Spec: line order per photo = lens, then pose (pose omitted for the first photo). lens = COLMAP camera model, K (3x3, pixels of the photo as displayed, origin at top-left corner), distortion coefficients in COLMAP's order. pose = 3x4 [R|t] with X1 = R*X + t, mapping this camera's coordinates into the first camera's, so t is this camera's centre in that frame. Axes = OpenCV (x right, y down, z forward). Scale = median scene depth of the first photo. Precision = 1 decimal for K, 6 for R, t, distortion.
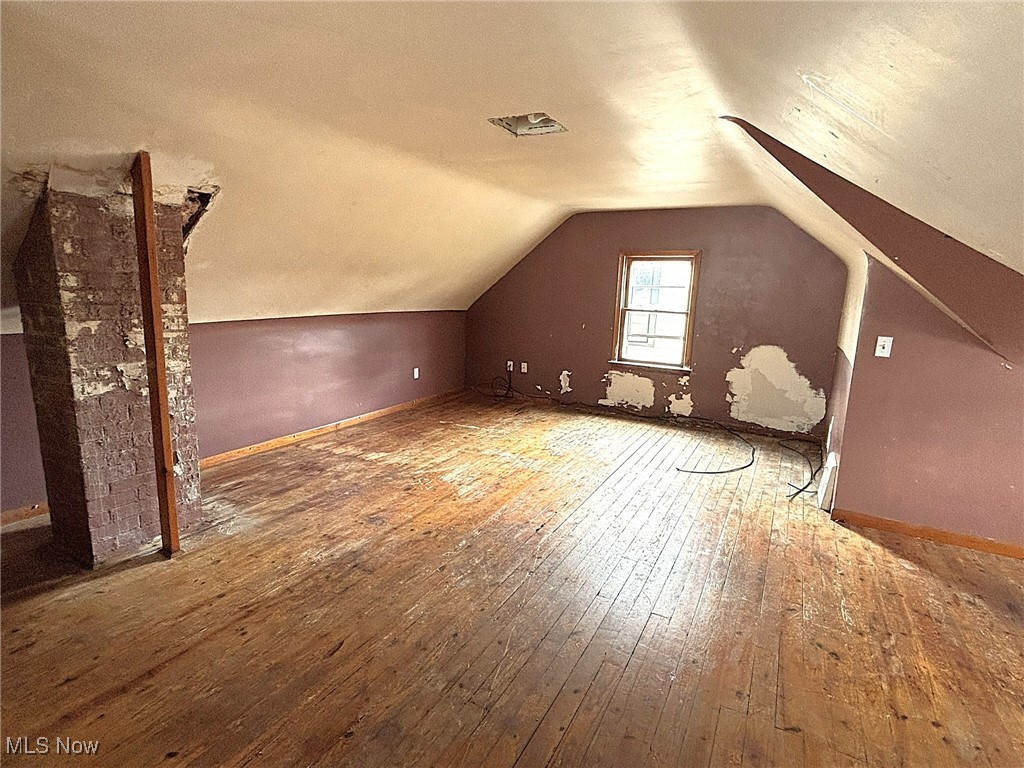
lens RADIAL K [[526.8, 0, 512.0], [0, 526.8, 384.0], [0, 0, 1]] dist [0.003094, -0.001003]
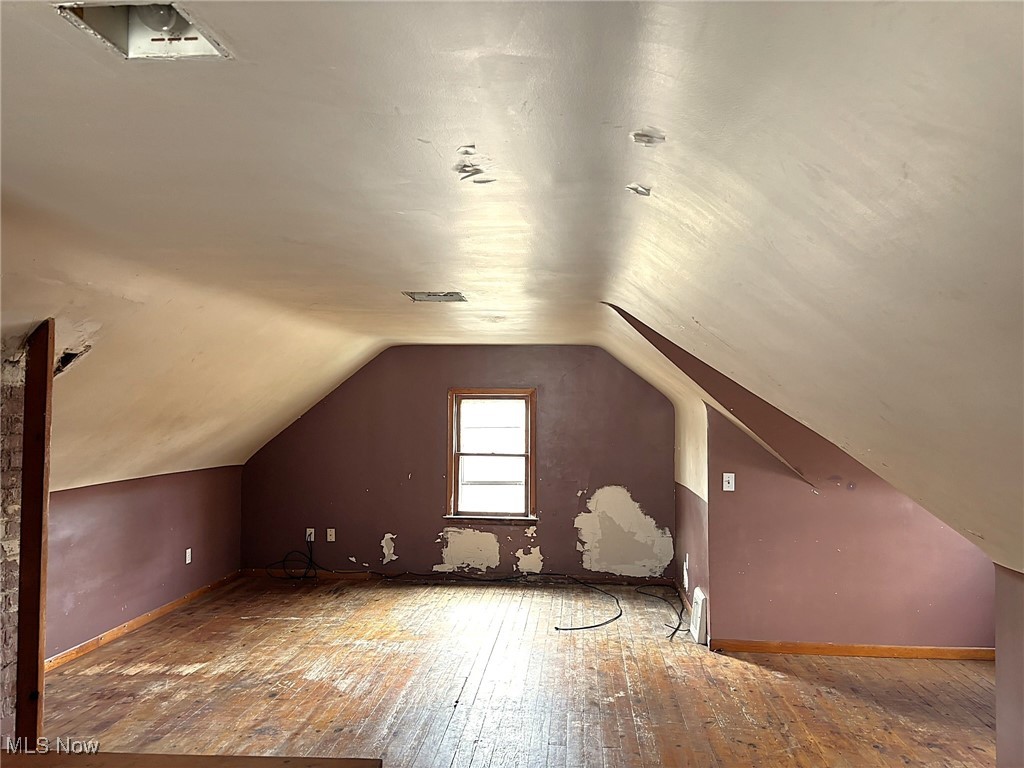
lens RADIAL K [[790.8, 0, 512.0], [0, 790.8, 384.0], [0, 0, 1]] dist [0.085181, -0.115036]
pose [[0.914194, -0.012783, 0.405076, -0.291435], [0.099485, 0.975999, -0.193723, 0.007420], [-0.392877, 0.217400, 0.893524, -0.280685]]
